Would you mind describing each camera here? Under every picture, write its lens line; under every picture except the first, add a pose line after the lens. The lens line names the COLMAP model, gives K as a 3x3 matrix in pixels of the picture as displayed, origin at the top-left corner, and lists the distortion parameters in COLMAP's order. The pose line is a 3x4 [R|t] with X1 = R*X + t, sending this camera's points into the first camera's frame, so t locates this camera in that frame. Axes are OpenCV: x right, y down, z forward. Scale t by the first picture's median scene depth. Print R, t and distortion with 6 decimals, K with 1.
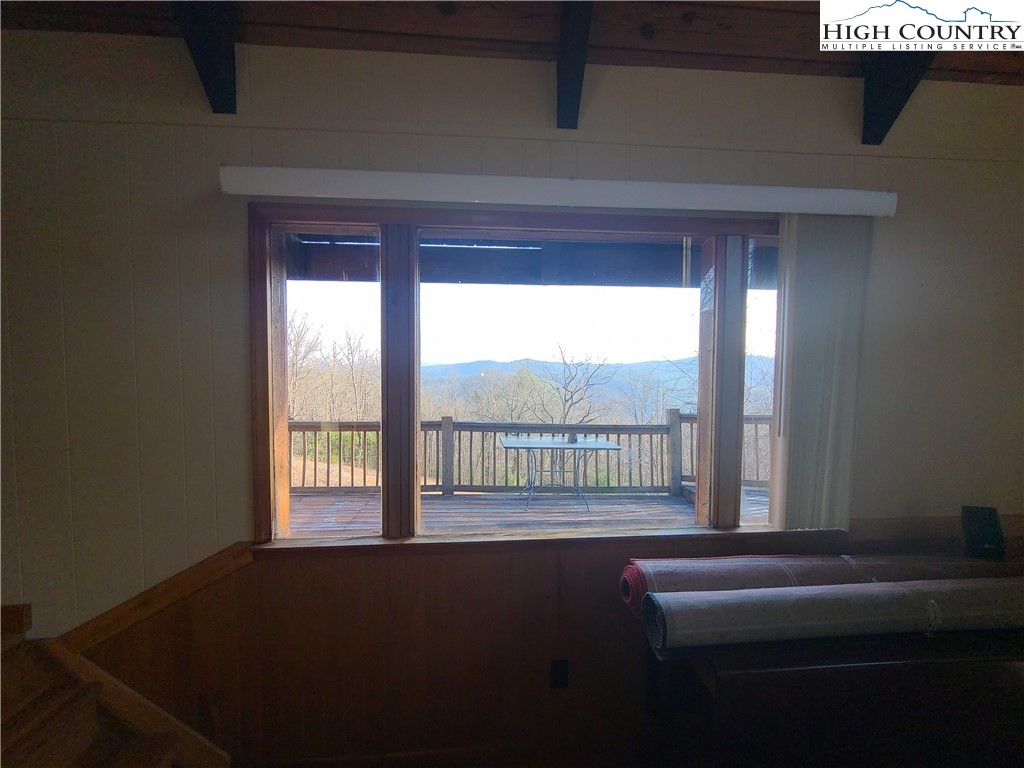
lens RADIAL K [[478.5, 0, 521.2], [0, 478.5, 385.6], [0, 0, 1]] dist [-0.001782, -0.000205]
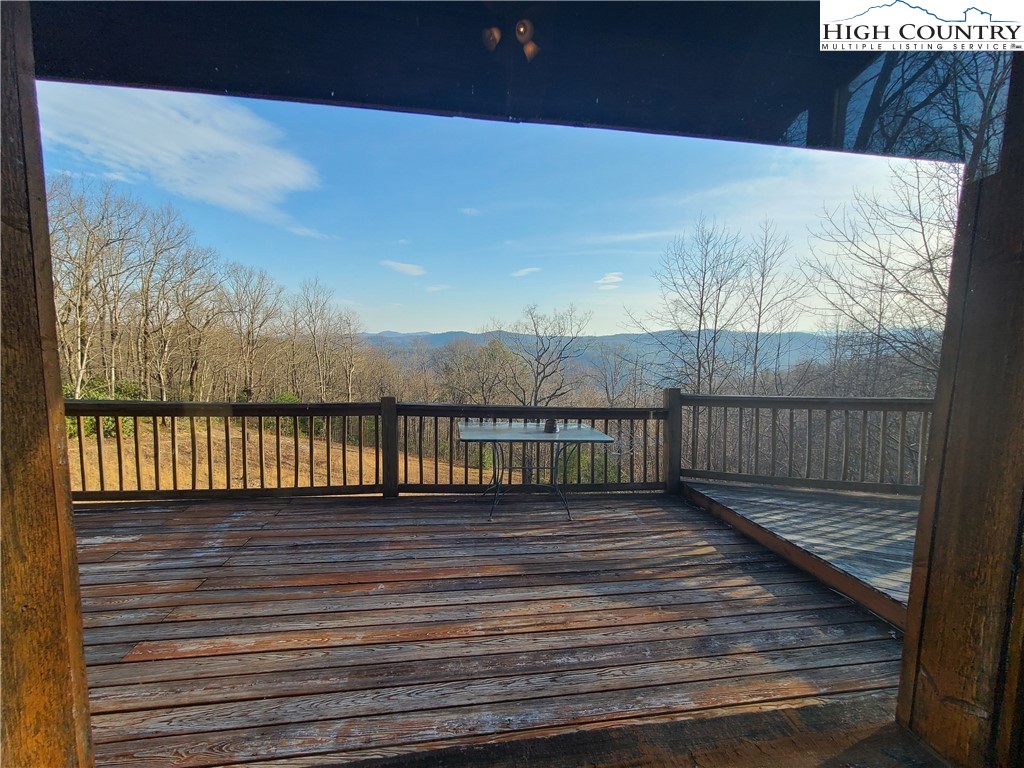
lens RADIAL K [[478.5, 0, 521.2], [0, 478.5, 385.6], [0, 0, 1]] dist [-0.001782, -0.000205]
pose [[0.998244, 0.007692, 0.058742, 0.012204], [-0.011090, 0.998270, 0.057742, -0.001021], [-0.058196, -0.058292, 0.996602, 0.211290]]
